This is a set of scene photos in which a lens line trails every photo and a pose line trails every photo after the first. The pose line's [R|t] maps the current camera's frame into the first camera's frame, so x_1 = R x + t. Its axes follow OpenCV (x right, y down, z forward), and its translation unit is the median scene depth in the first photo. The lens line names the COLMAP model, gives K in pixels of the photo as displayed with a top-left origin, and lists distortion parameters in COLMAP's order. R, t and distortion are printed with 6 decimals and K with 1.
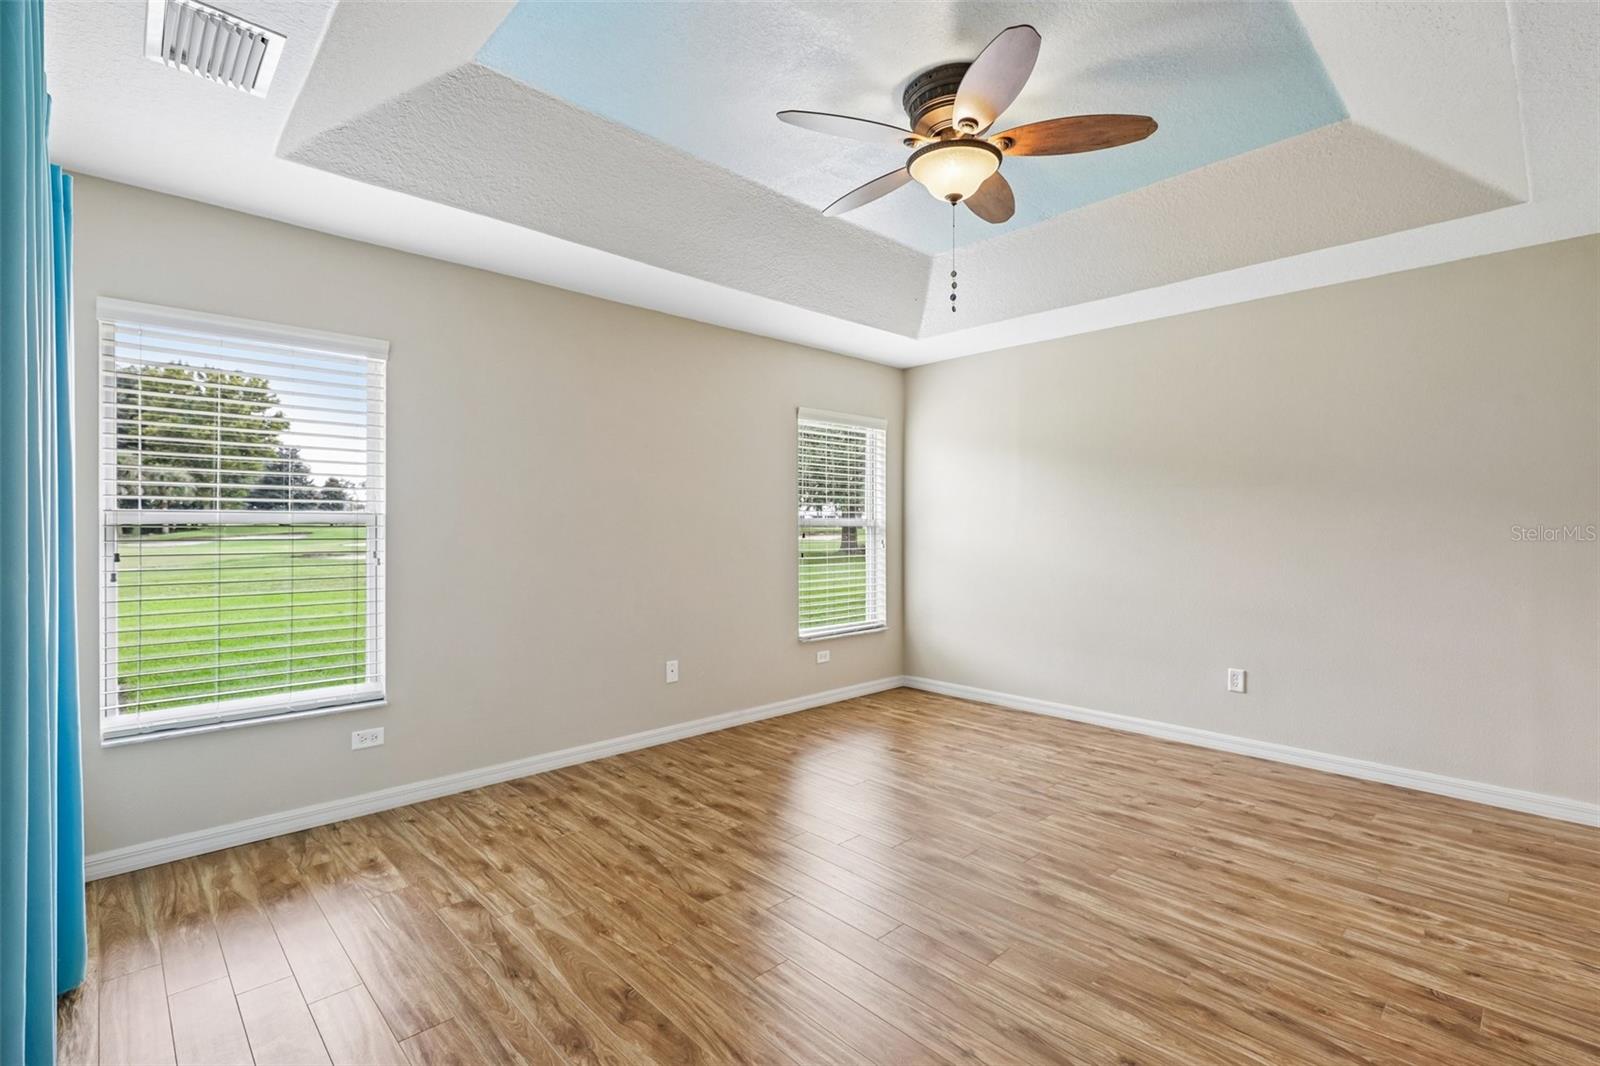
lens RADIAL K [[732.9, 0, 809.4], [0, 732.9, 523.9], [0, 0, 1]] dist [0.004548, -0.000023]
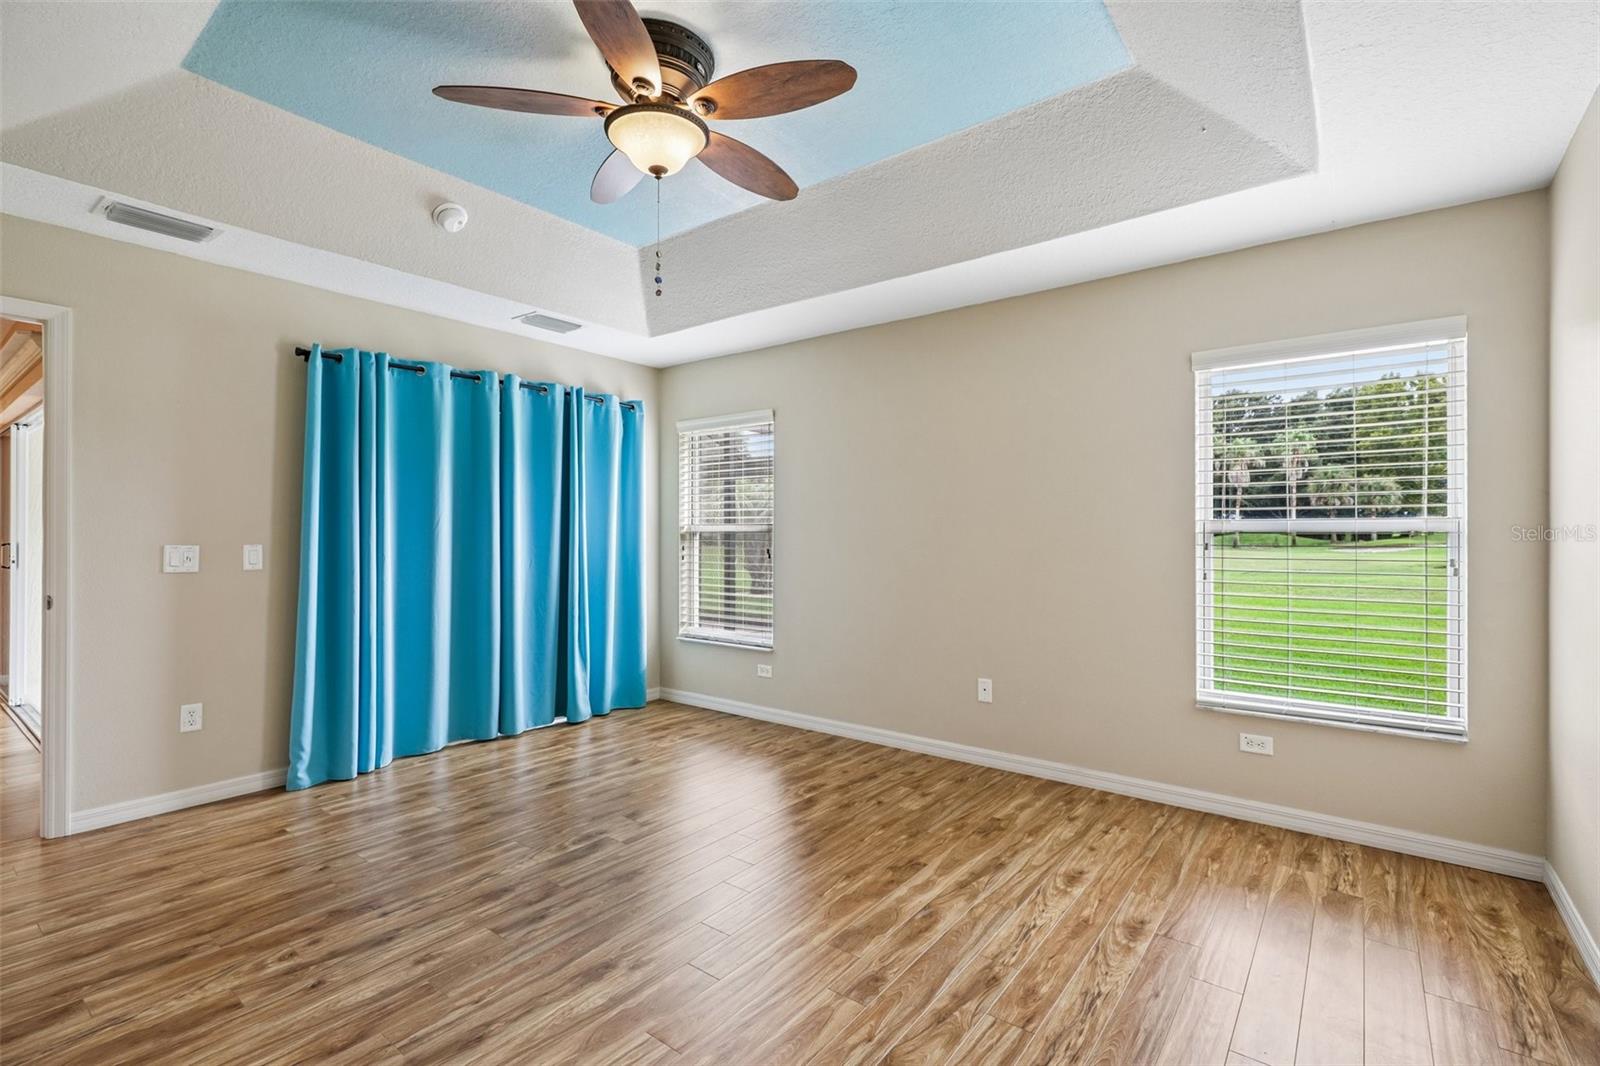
lens RADIAL K [[729.1, 0, 805.8], [0, 729.1, 530.7], [0, 0, 1]] dist [0.000158, 0.000036]
pose [[0.148116, -0.003791, -0.988963, 0.685212], [0.003255, 0.999989, -0.003345, 0.003402], [0.988965, -0.002723, 0.148127, 0.642295]]
